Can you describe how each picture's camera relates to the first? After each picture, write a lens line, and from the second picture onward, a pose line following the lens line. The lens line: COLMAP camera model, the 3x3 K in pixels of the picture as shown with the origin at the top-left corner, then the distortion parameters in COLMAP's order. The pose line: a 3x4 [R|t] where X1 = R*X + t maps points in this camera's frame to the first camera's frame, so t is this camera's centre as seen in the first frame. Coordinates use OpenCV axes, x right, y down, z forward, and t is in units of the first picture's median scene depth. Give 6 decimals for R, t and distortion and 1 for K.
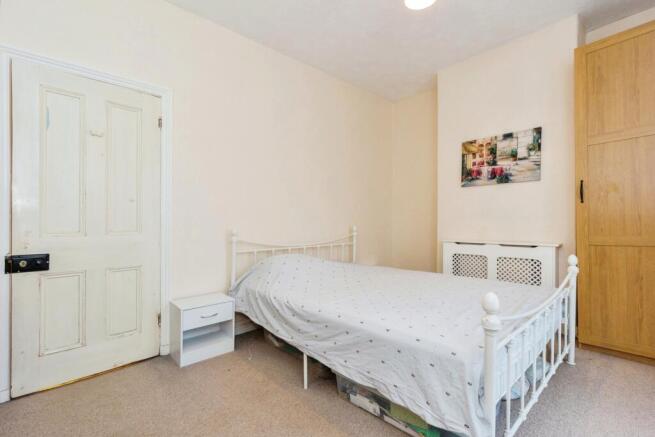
lens RADIAL K [[285.7, 0, 327.5], [0, 285.7, 218.5], [0, 0, 1]] dist [0.001770, 0.000261]
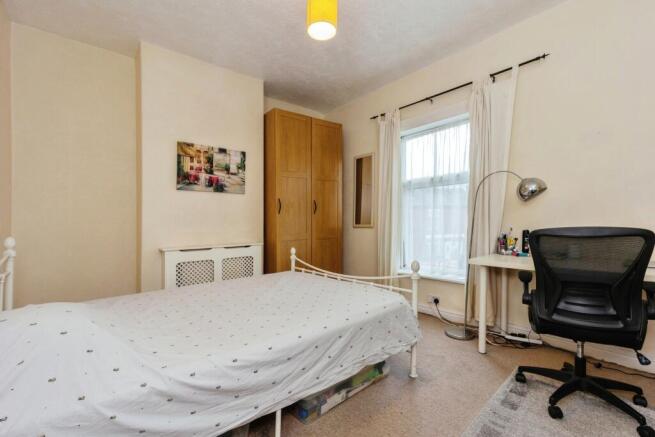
lens RADIAL K [[298.6, 0, 327.5], [0, 298.6, 226.8], [0, 0, 1]] dist [0.000117, 0.000037]
pose [[0.039339, -0.004351, 0.999216, -0.533289], [0.003078, 0.999986, 0.004233, 0.006773], [-0.999221, 0.002909, 0.039352, 0.551409]]
